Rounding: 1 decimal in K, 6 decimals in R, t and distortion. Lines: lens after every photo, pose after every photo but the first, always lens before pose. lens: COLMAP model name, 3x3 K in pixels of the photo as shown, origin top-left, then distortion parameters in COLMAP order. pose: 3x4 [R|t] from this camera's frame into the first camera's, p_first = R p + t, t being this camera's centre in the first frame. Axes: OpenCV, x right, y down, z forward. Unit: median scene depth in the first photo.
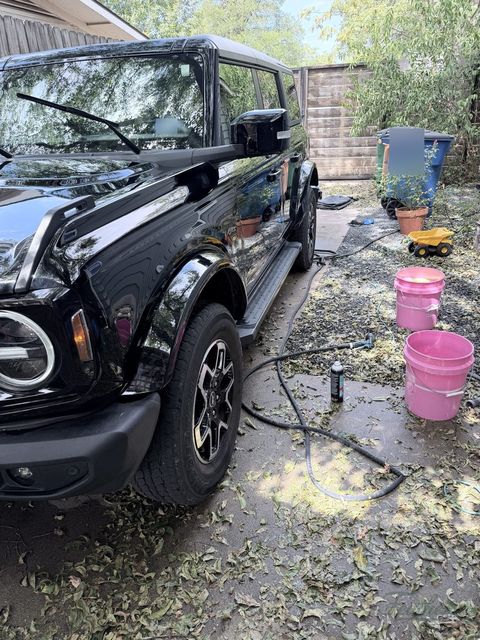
lens RADIAL K [[435.0, 0, 238.5], [0, 435.0, 319.3], [0, 0, 1]] dist [0.042692, -0.047110]
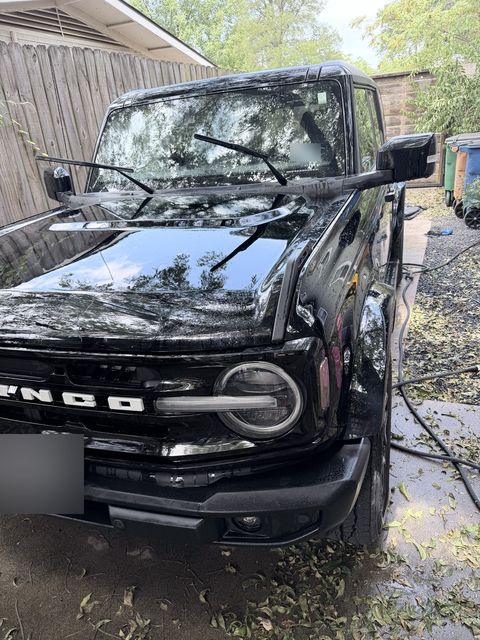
lens RADIAL K [[440.9, 0, 240.0], [0, 440.9, 320.0], [0, 0, 1]] dist [-0.001861, 0.006340]
pose [[0.997023, -0.020704, -0.074275, -0.291642], [0.019146, 0.999583, -0.021631, -0.054487], [0.074692, 0.020144, 0.997003, -0.004167]]
